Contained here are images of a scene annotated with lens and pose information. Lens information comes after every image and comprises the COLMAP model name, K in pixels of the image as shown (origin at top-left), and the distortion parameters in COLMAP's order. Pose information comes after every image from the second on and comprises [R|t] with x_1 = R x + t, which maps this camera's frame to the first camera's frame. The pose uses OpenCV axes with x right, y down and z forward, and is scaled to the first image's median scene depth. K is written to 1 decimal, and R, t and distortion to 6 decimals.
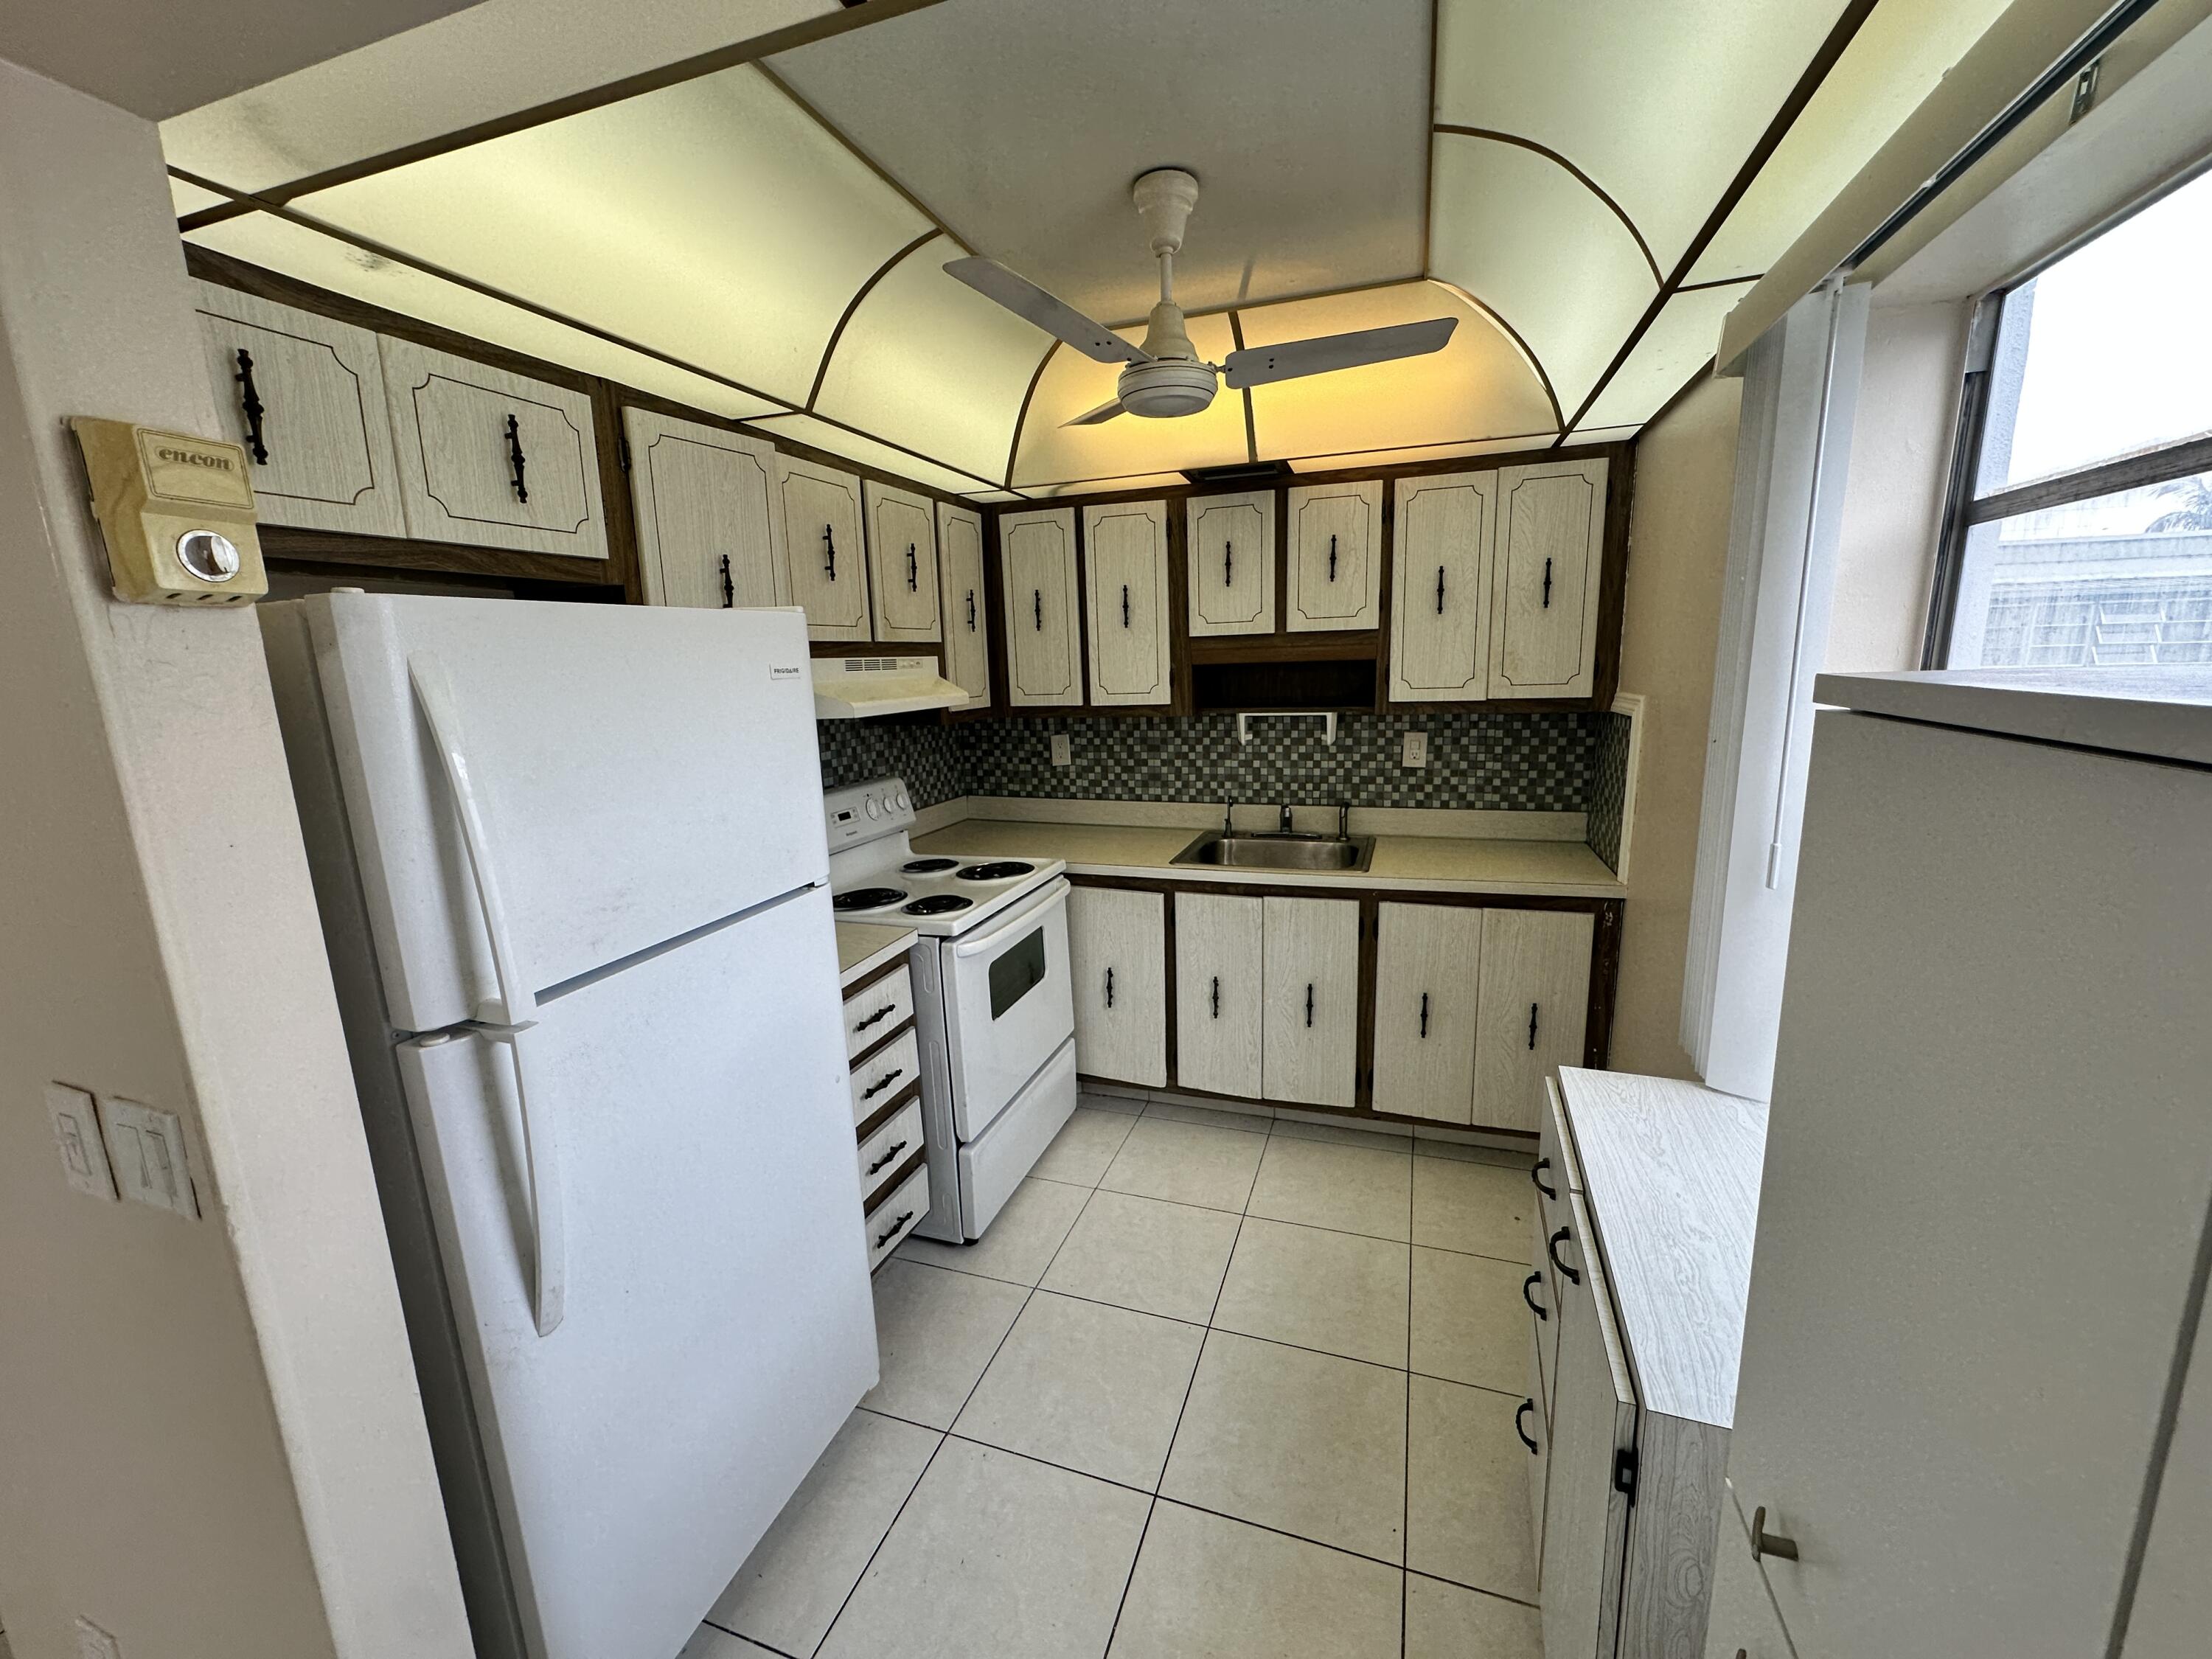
lens RADIAL K [[884.0, 0, 1104.5], [0, 884.0, 829.8], [0, 0, 1]] dist [-0.002410, 0.000669]
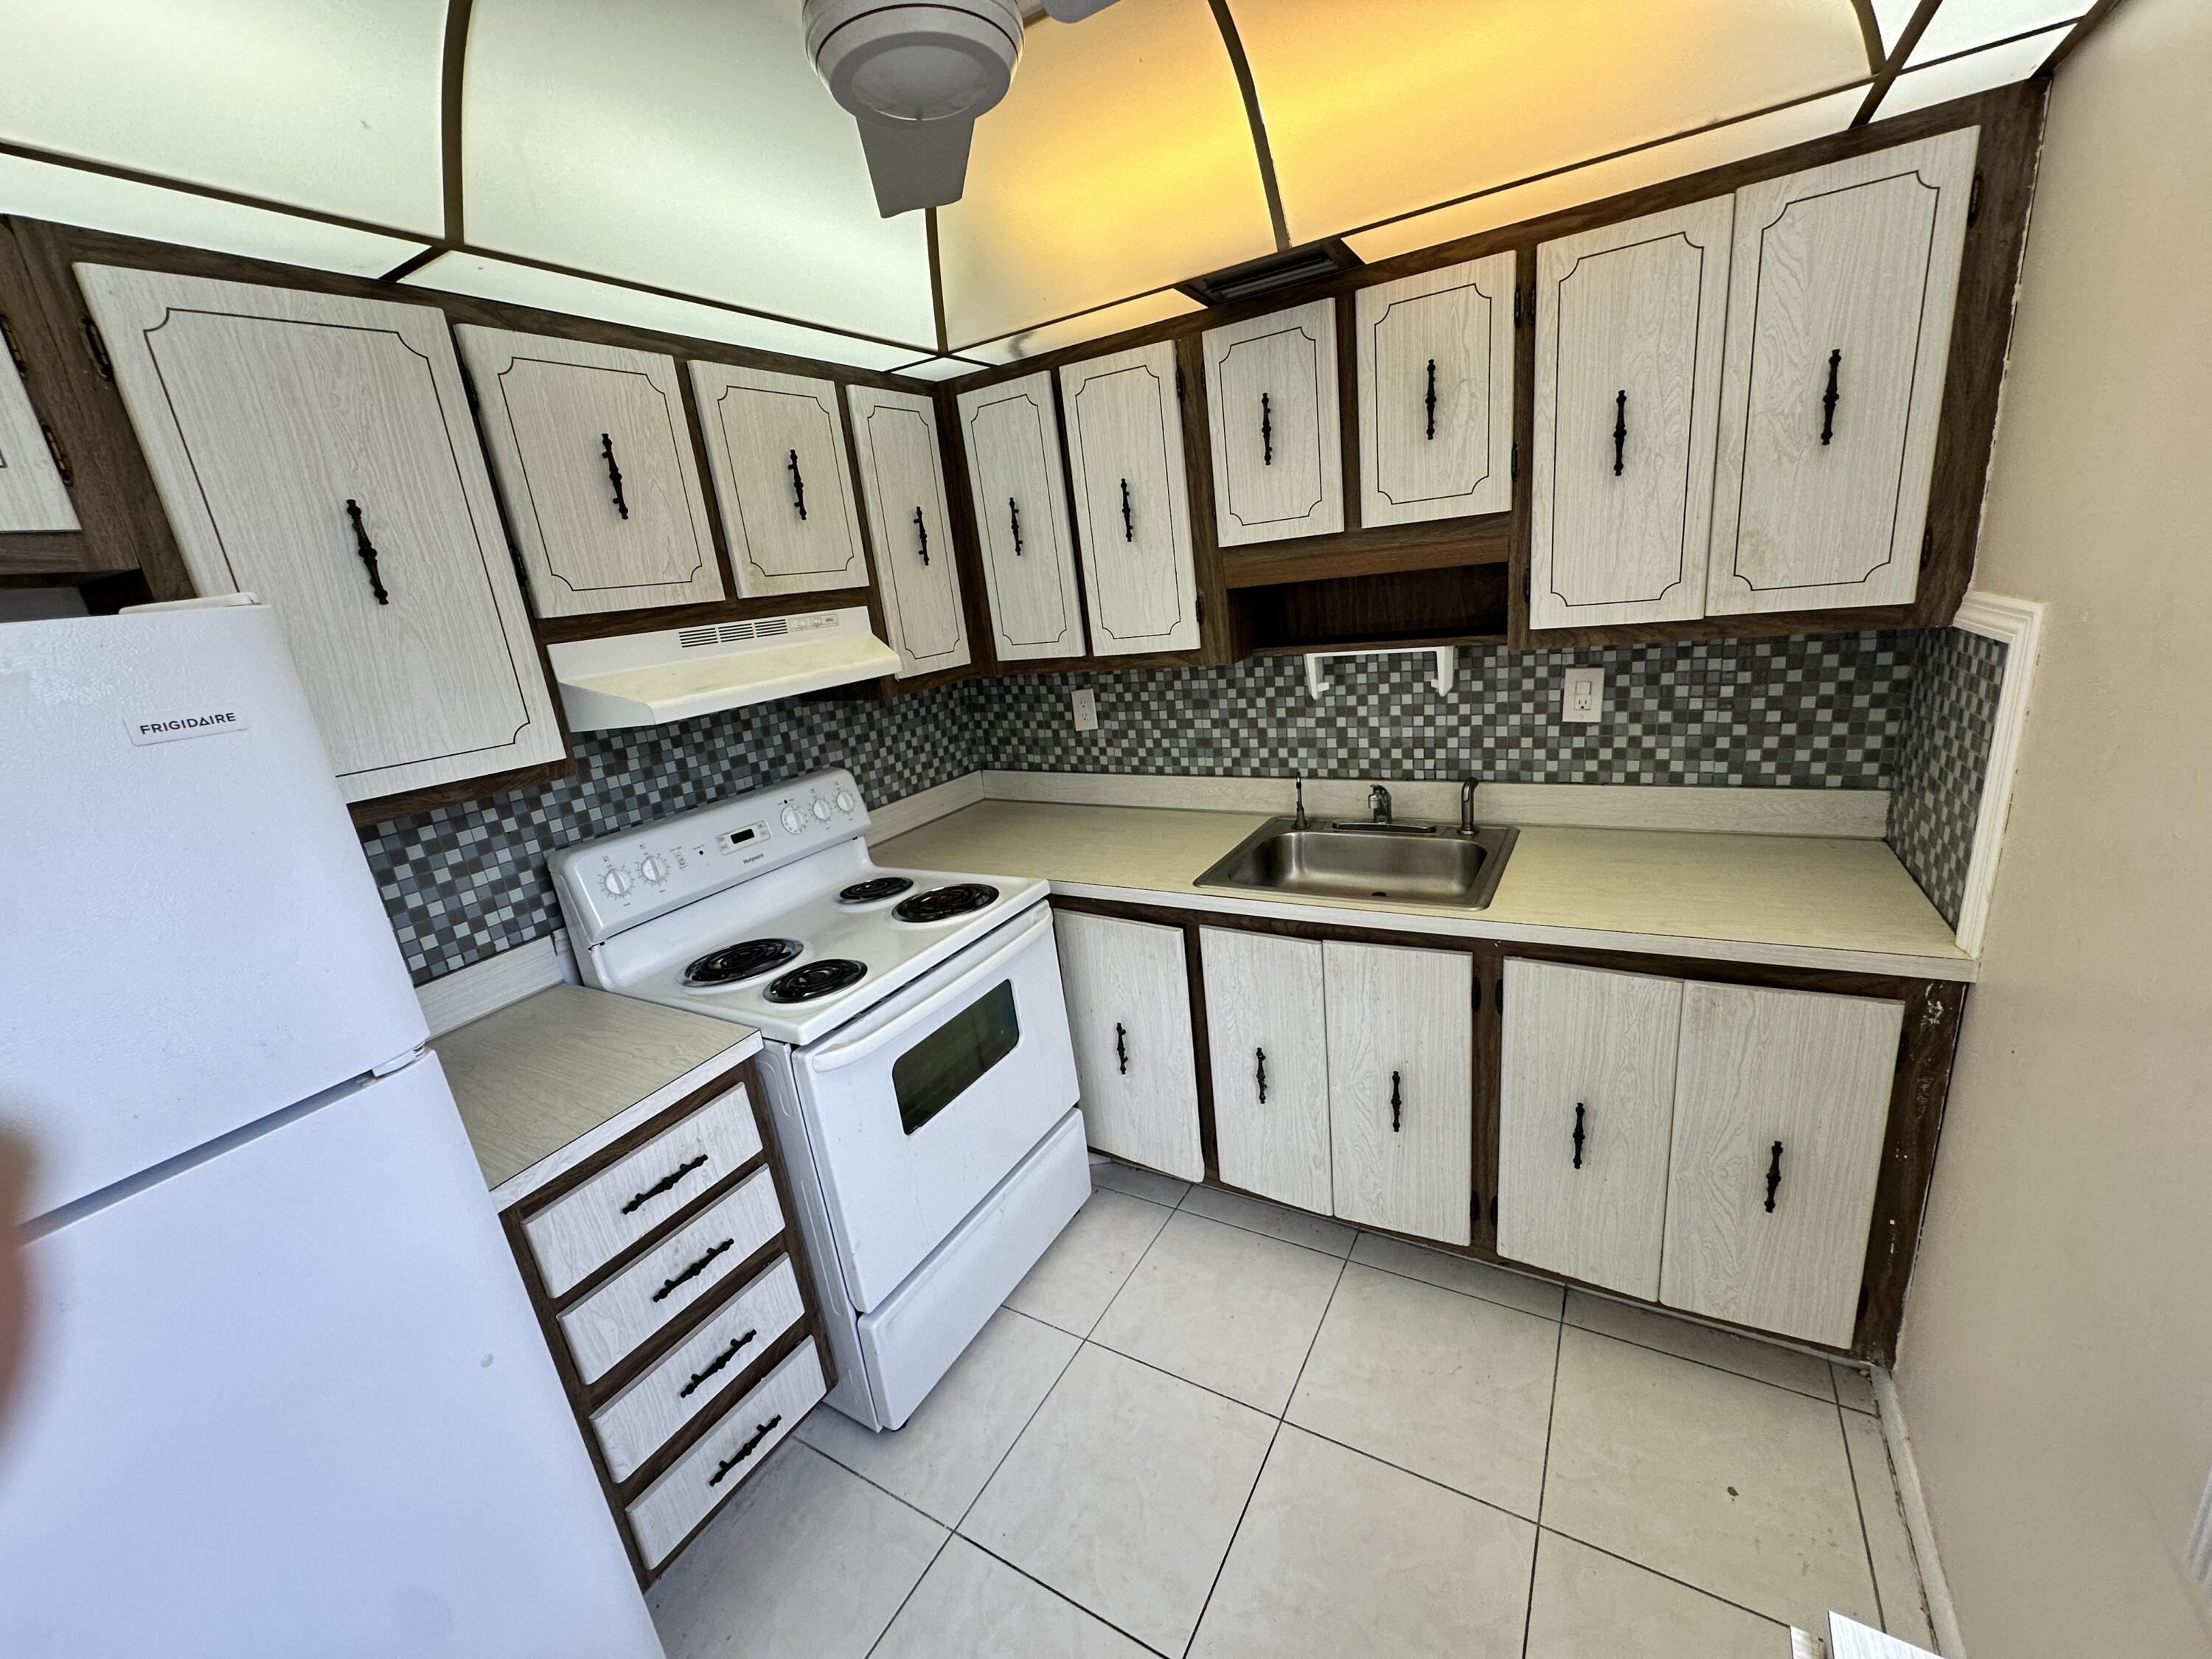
lens RADIAL K [[884.0, 0, 1104.5], [0, 884.0, 829.8], [0, 0, 1]] dist [-0.002410, 0.000669]
pose [[0.978080, -0.020299, -0.207237, 0.143178], [0.041605, 0.994219, 0.098978, -0.072685], [0.204030, -0.105430, 0.973271, 0.293993]]
